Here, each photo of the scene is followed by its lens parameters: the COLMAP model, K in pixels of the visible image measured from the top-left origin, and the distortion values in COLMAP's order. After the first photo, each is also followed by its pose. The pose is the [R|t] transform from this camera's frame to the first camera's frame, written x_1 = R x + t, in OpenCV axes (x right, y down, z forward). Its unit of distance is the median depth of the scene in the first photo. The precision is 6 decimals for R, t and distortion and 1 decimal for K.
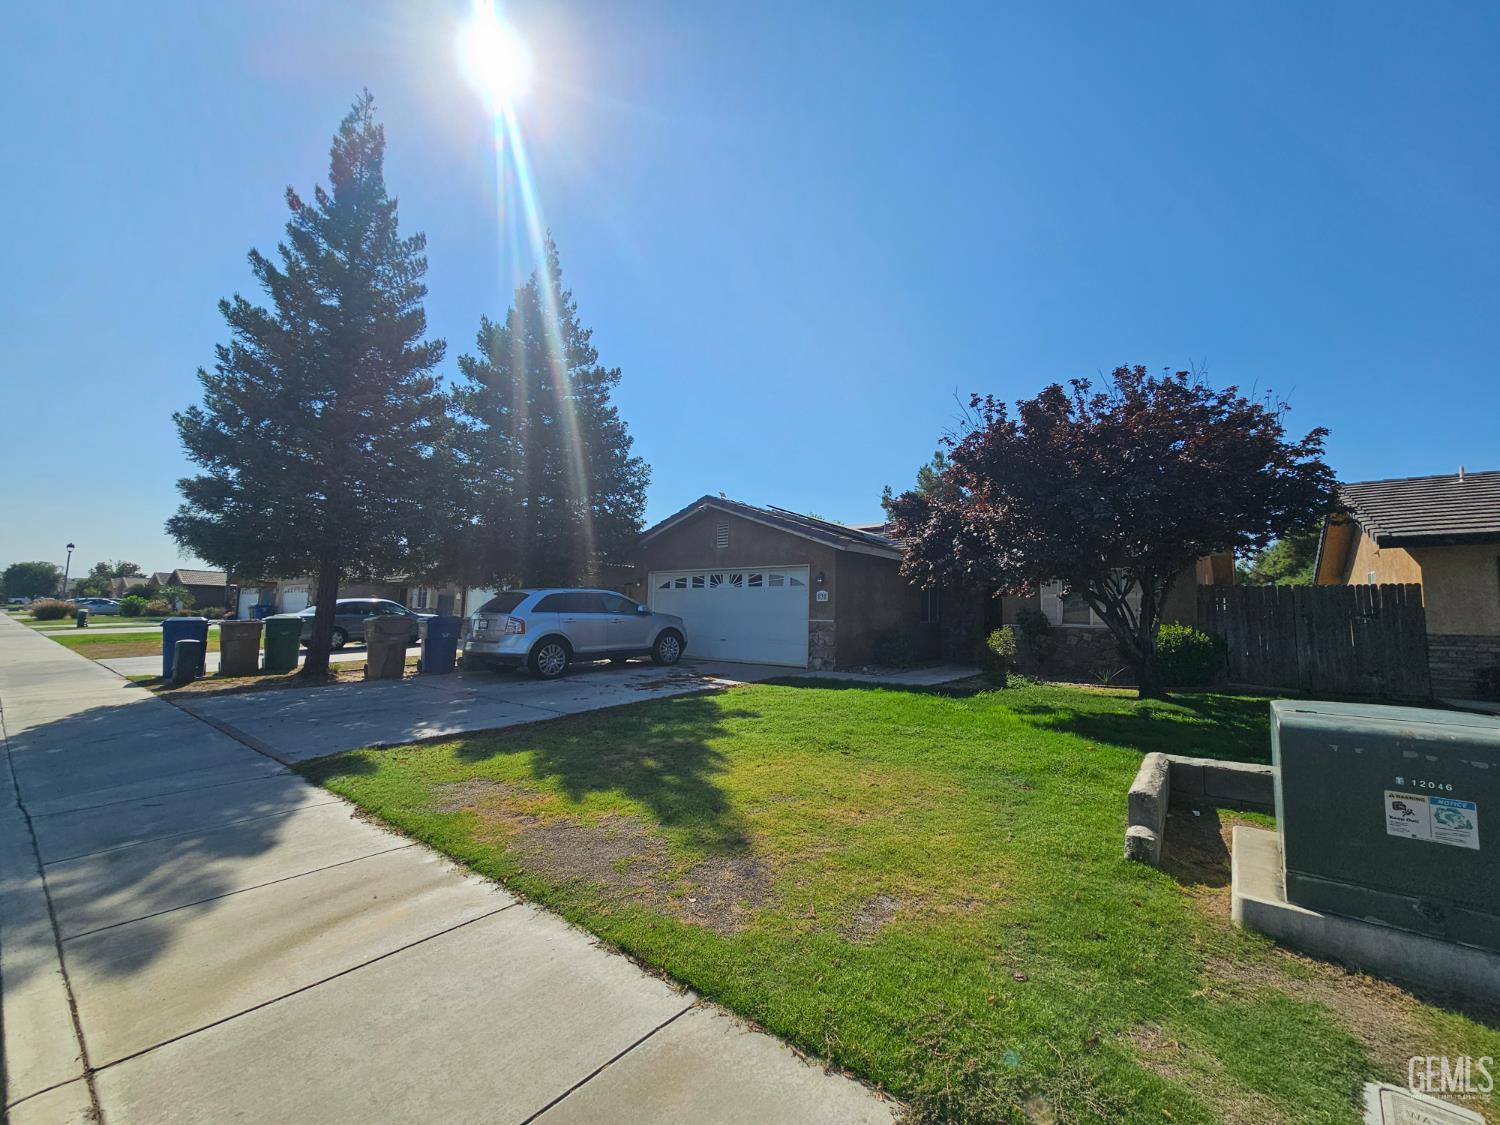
lens RADIAL K [[612.5, 0, 751.9], [0, 612.5, 561.0], [0, 0, 1]] dist [-0.003617, 0.000101]
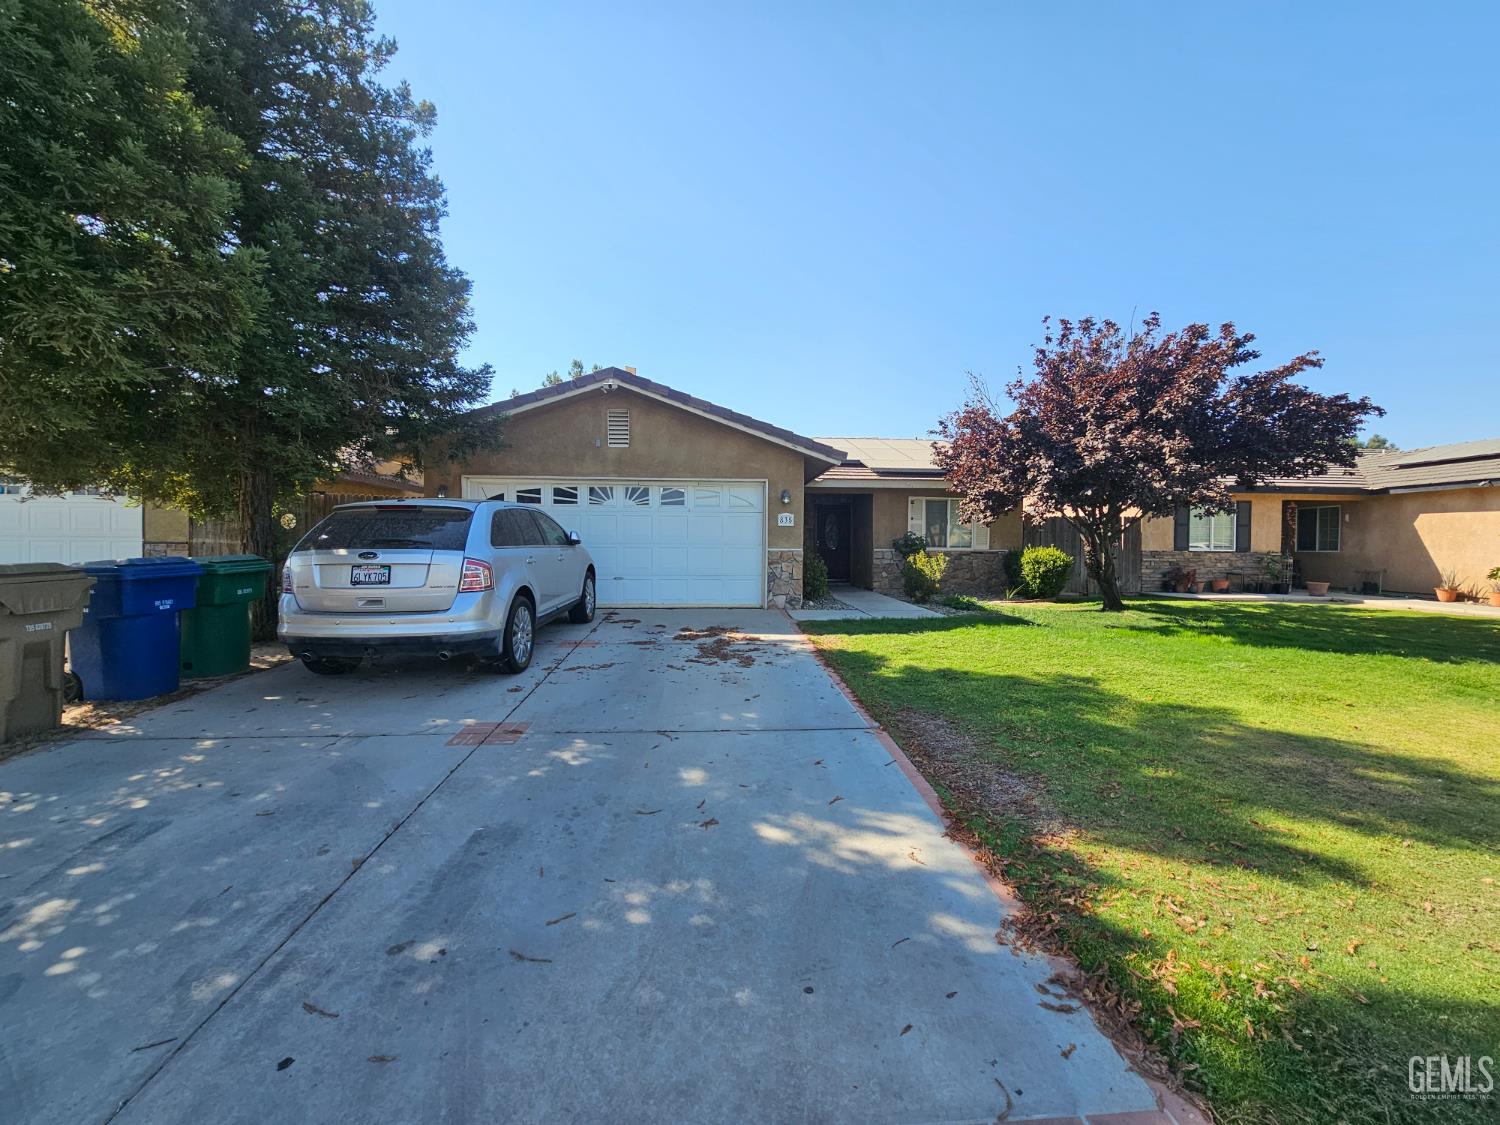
lens RADIAL K [[612.5, 0, 751.9], [0, 612.5, 561.0], [0, 0, 1]] dist [-0.003617, 0.000101]
pose [[0.732012, -0.035882, 0.680346, -0.430672], [-0.055507, 0.992151, 0.112050, 0.020112], [-0.679026, -0.119786, 0.724275, 0.379153]]
